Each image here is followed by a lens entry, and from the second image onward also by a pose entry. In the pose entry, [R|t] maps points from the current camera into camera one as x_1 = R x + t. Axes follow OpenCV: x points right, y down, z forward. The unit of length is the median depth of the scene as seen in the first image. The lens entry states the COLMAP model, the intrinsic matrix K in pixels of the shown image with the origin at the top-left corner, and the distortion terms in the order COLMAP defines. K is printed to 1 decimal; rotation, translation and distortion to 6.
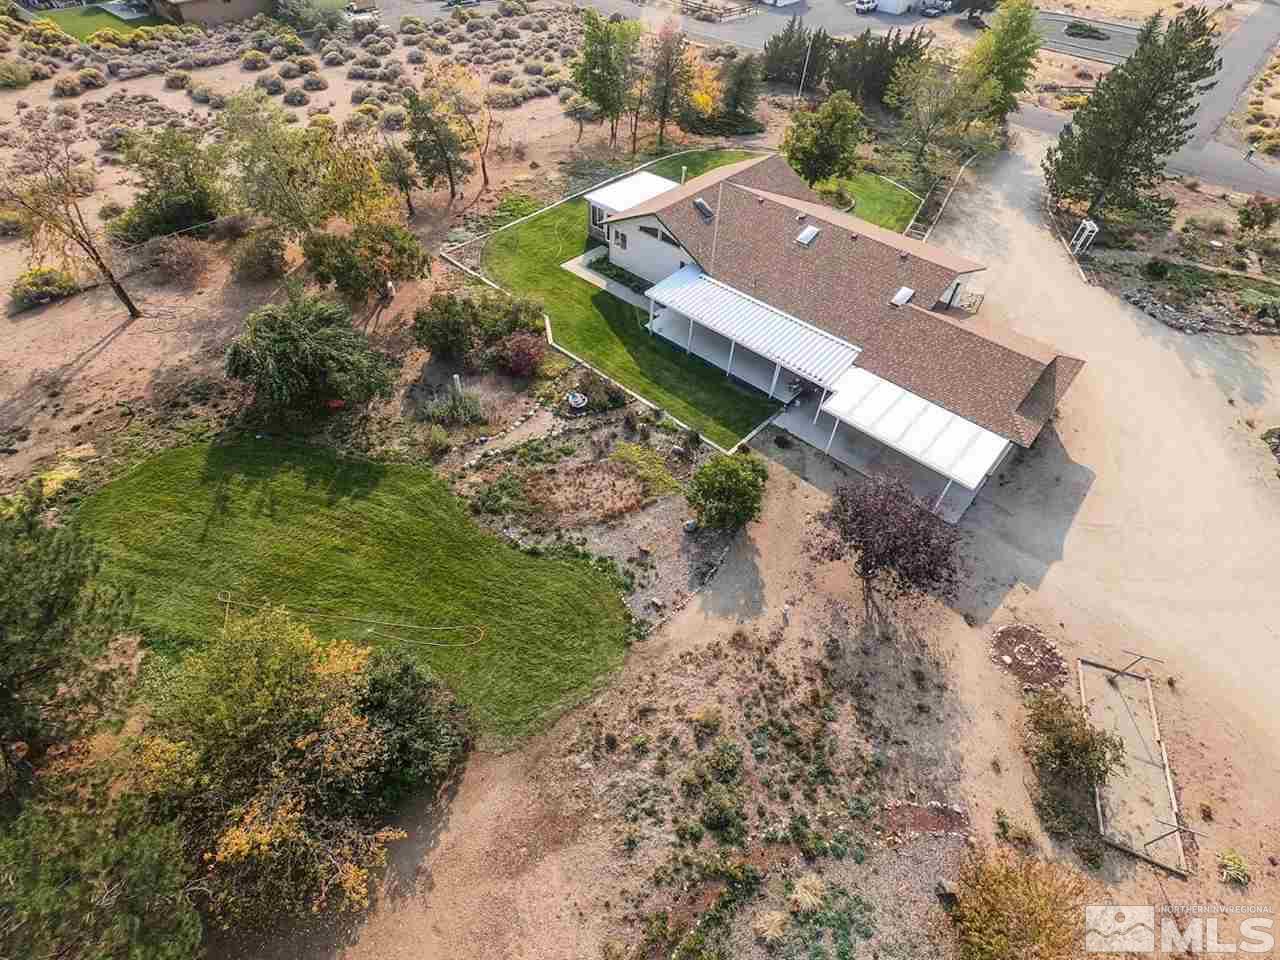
lens RADIAL K [[638.6, 0, 640.0], [0, 638.6, 480.0], [0, 0, 1]] dist [0.002388, 0.001252]
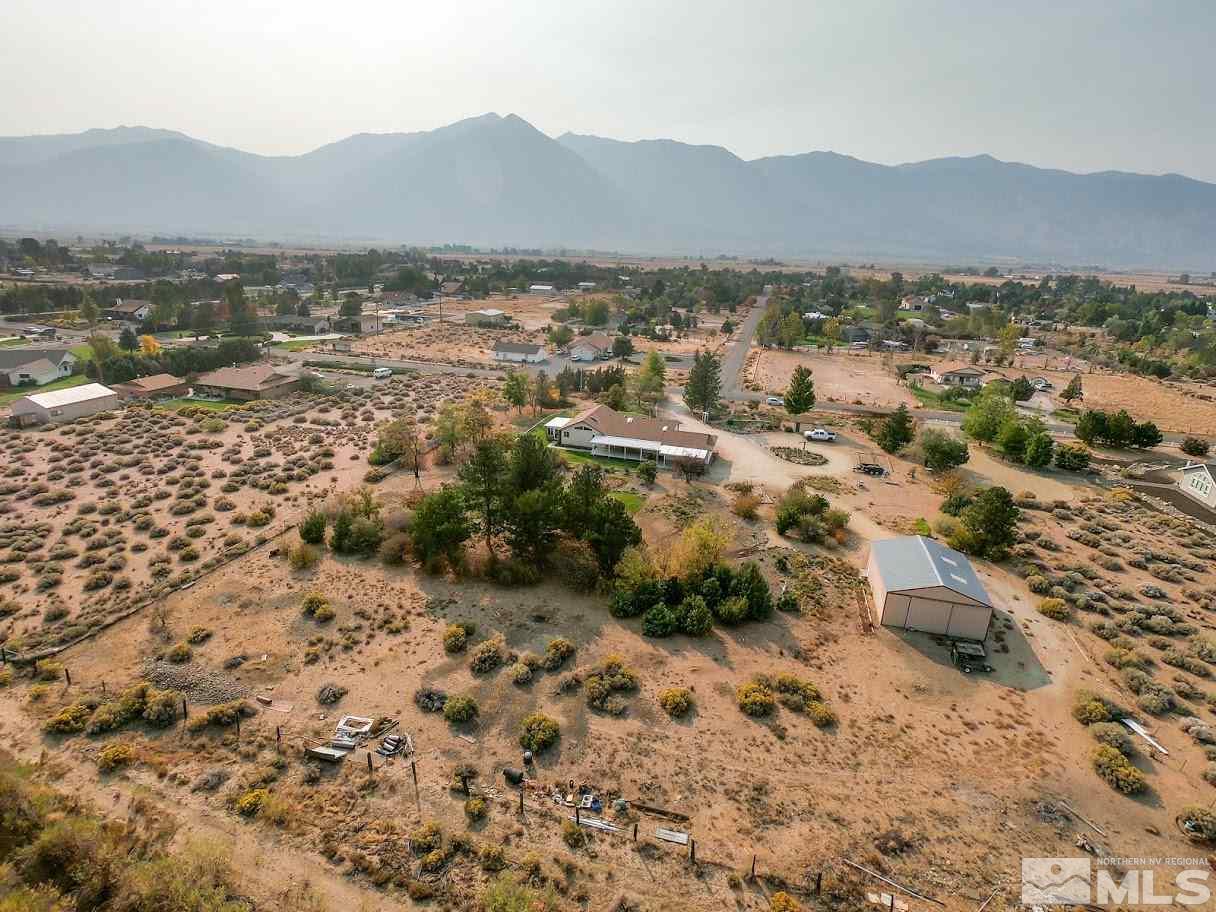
lens RADIAL K [[606.7, 0, 608.0], [0, 606.7, 456.0], [0, 0, 1]] dist [0.002388, 0.001252]
pose [[0.902972, -0.155213, 0.400688, -0.768207], [0.322926, 0.860292, -0.394482, 0.660207], [-0.283480, 0.485599, 0.826942, -0.978613]]
